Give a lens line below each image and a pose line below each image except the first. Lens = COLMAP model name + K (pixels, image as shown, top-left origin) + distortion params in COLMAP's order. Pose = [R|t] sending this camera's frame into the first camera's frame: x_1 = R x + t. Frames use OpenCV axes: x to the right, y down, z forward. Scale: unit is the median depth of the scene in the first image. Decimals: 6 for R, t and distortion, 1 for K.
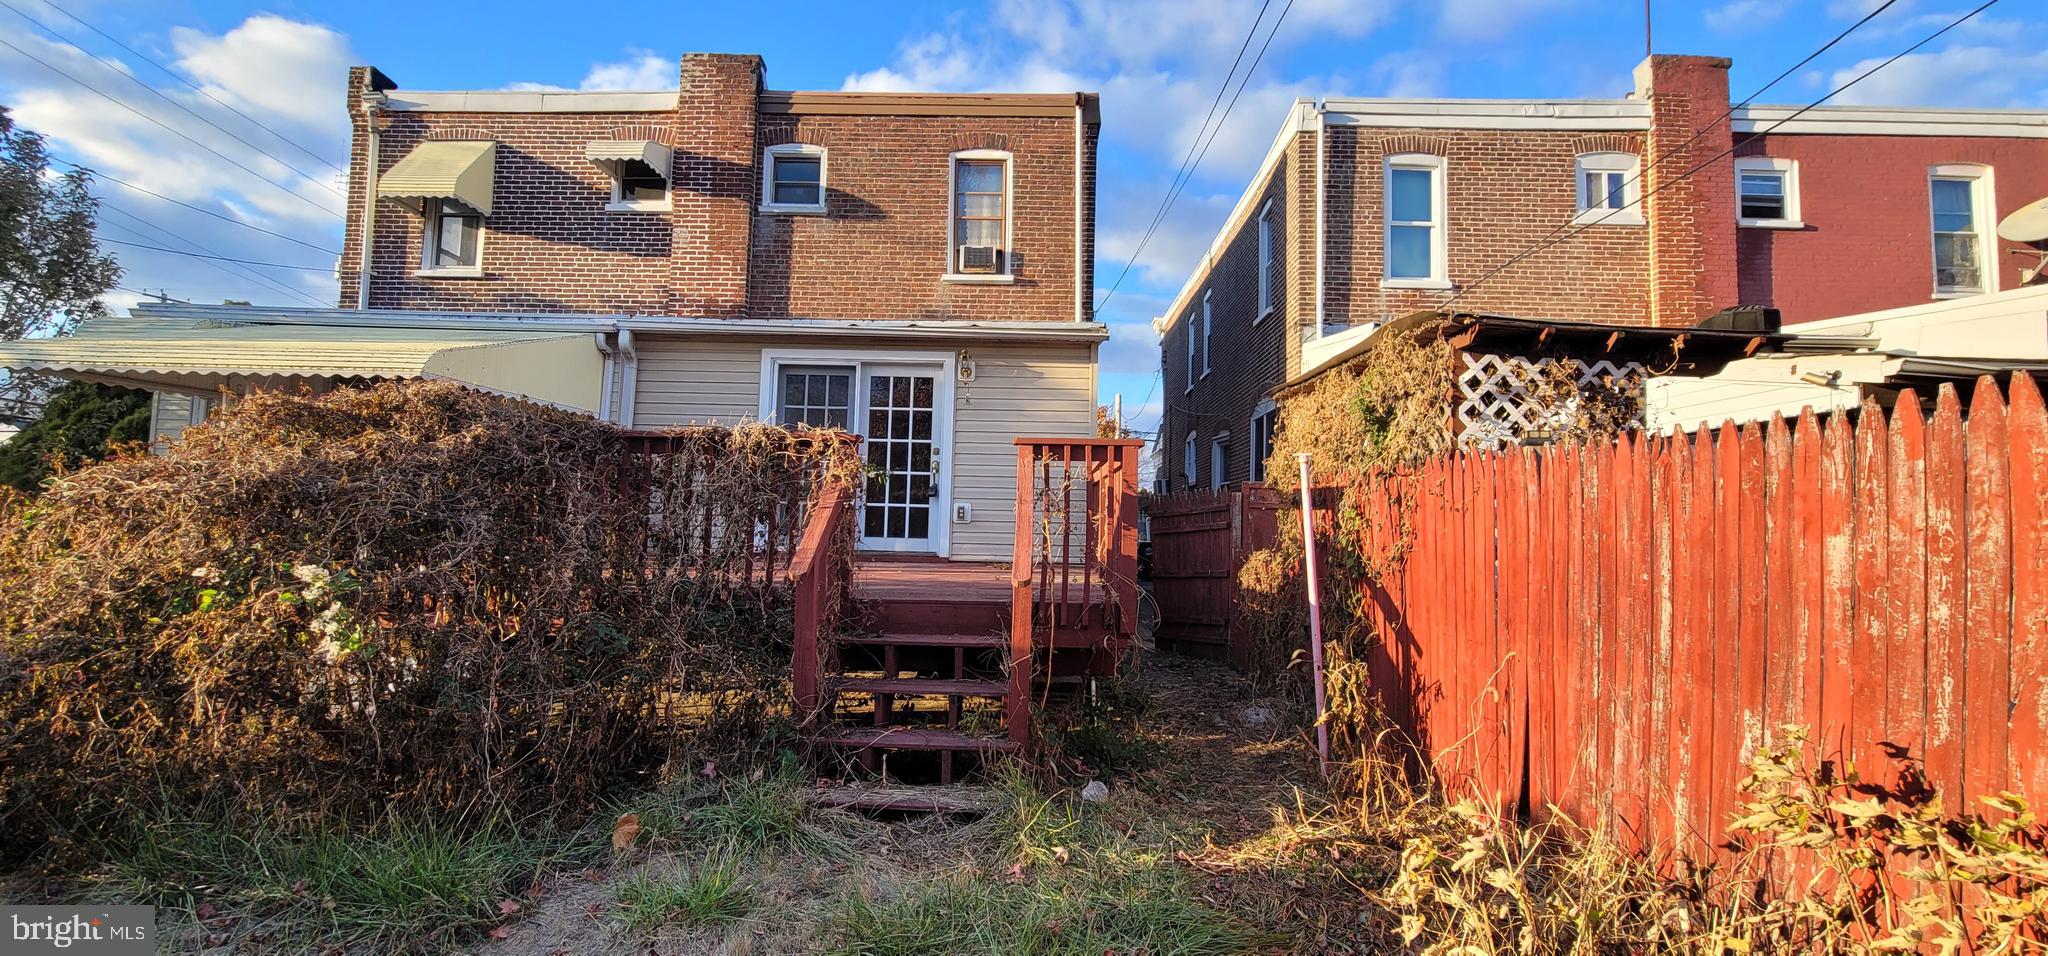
lens RADIAL K [[832.8, 0, 1032.0], [0, 832.8, 477.5], [0, 0, 1]] dist [-0.010127, 0.003530]
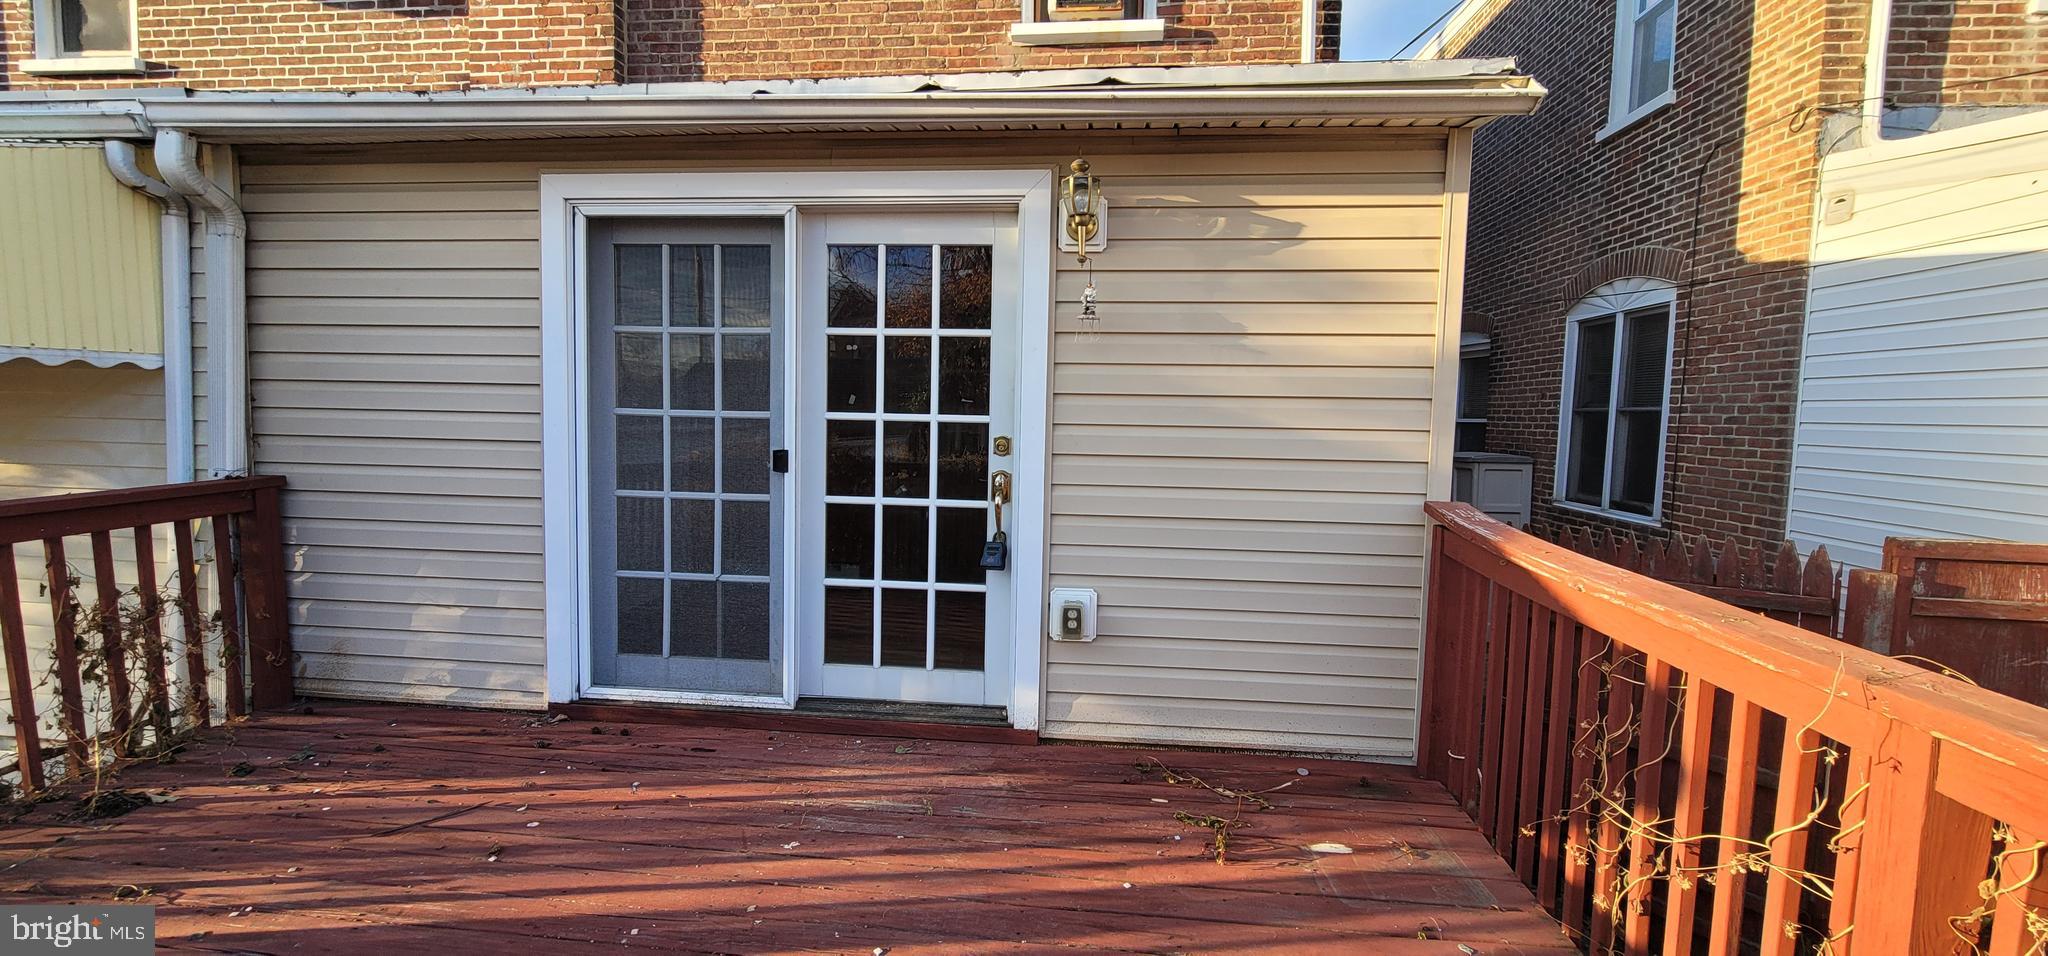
lens RADIAL K [[832.8, 0, 1032.0], [0, 832.8, 477.5], [0, 0, 1]] dist [-0.010127, 0.003530]
pose [[0.996606, 0.002817, -0.082269, -0.070569], [0.008812, 0.990020, 0.140653, -0.070125], [0.081844, -0.140900, 0.986635, 0.626728]]
